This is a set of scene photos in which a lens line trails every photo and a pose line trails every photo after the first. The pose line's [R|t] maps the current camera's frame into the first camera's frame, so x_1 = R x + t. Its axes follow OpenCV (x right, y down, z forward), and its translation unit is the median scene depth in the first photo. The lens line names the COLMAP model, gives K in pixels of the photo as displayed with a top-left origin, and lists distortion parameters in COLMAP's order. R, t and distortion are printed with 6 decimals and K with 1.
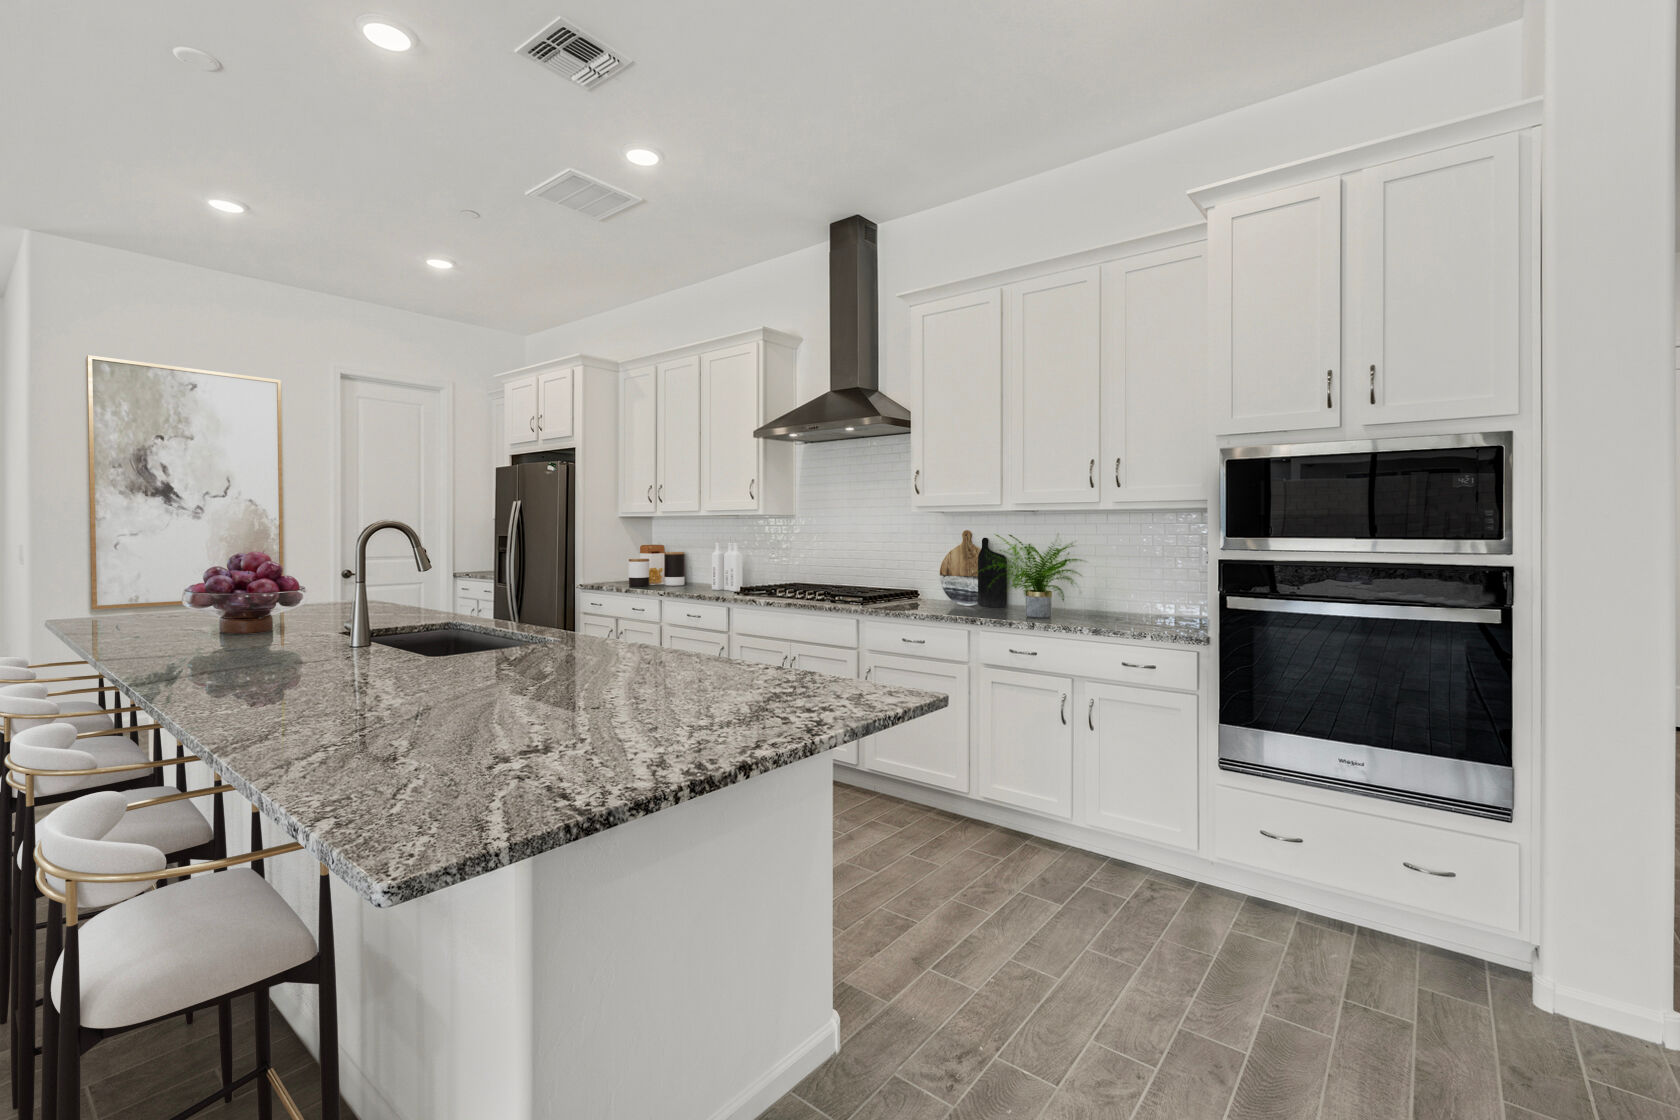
lens RADIAL K [[745.1, 0, 838.9], [0, 745.1, 547.4], [0, 0, 1]] dist [-0.000771, -0.000299]
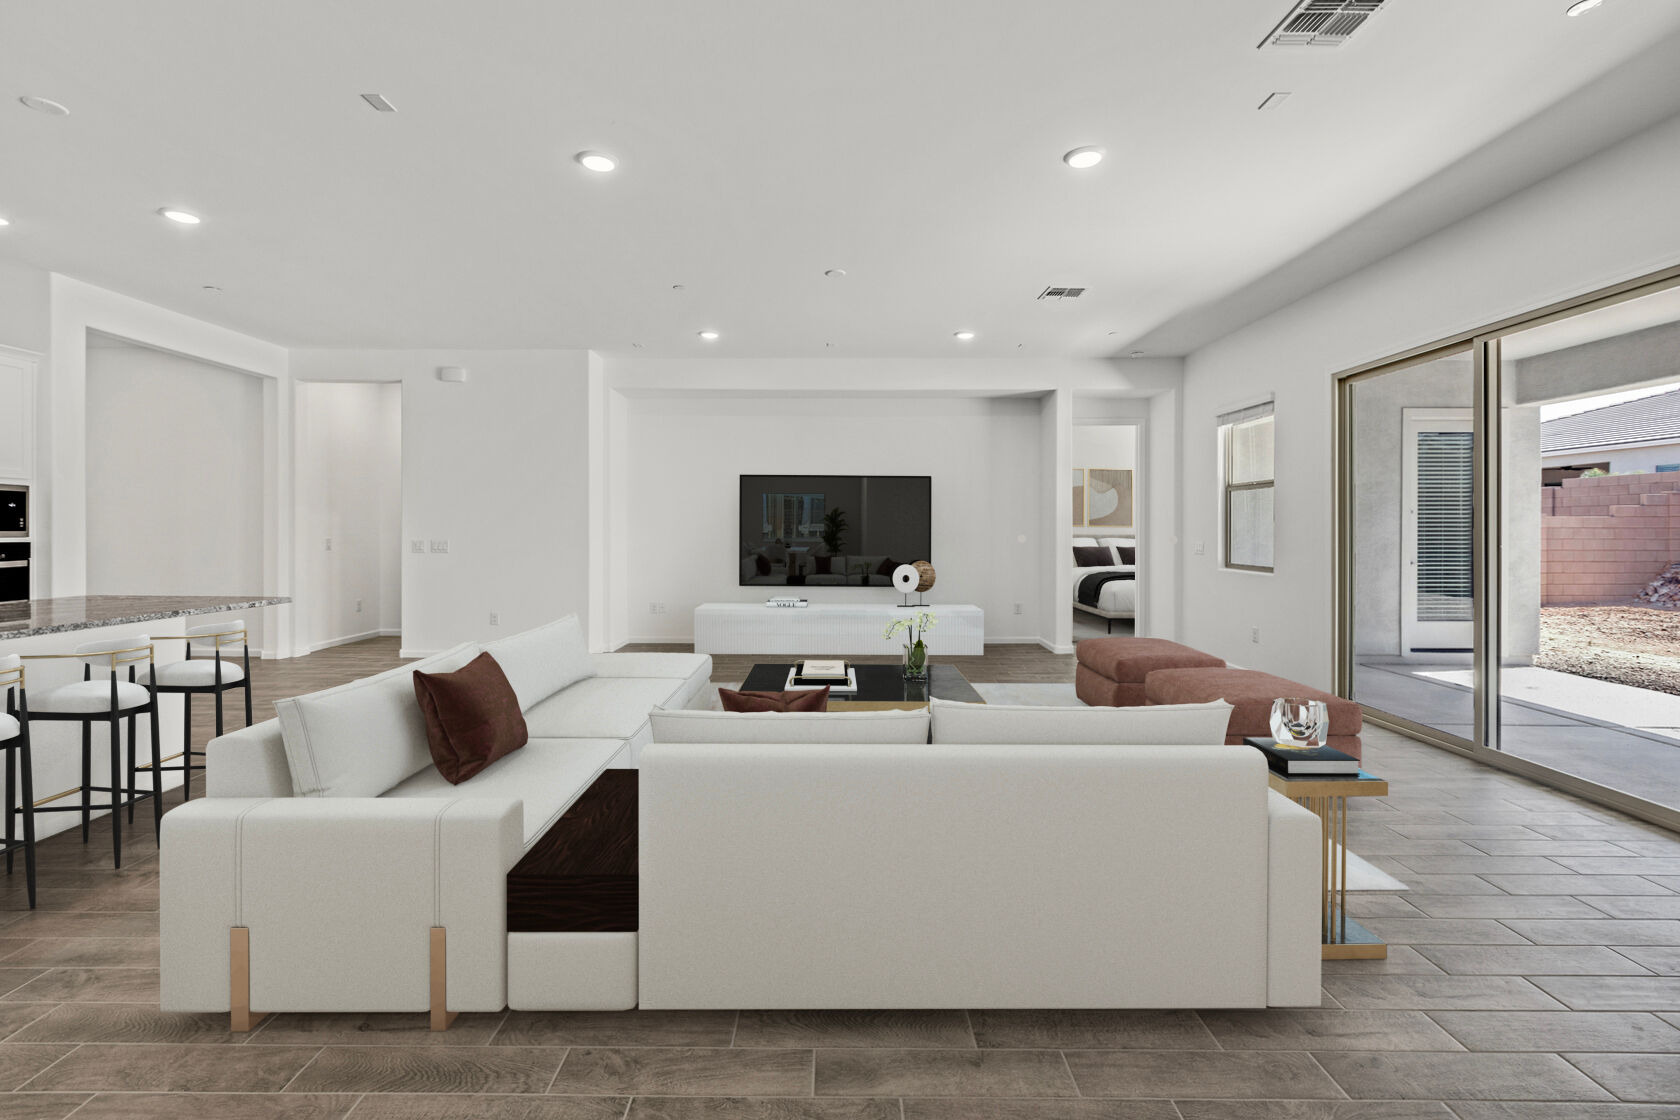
lens RADIAL K [[745.1, 0, 839.3], [0, 745.1, 550.9], [0, 0, 1]] dist [-0.000771, -0.000299]
pose [[-0.630443, -0.006598, 0.776208, -2.578336], [0.005881, 0.999895, 0.013276, 0.036216], [-0.776214, 0.012935, -0.630337, 0.483107]]
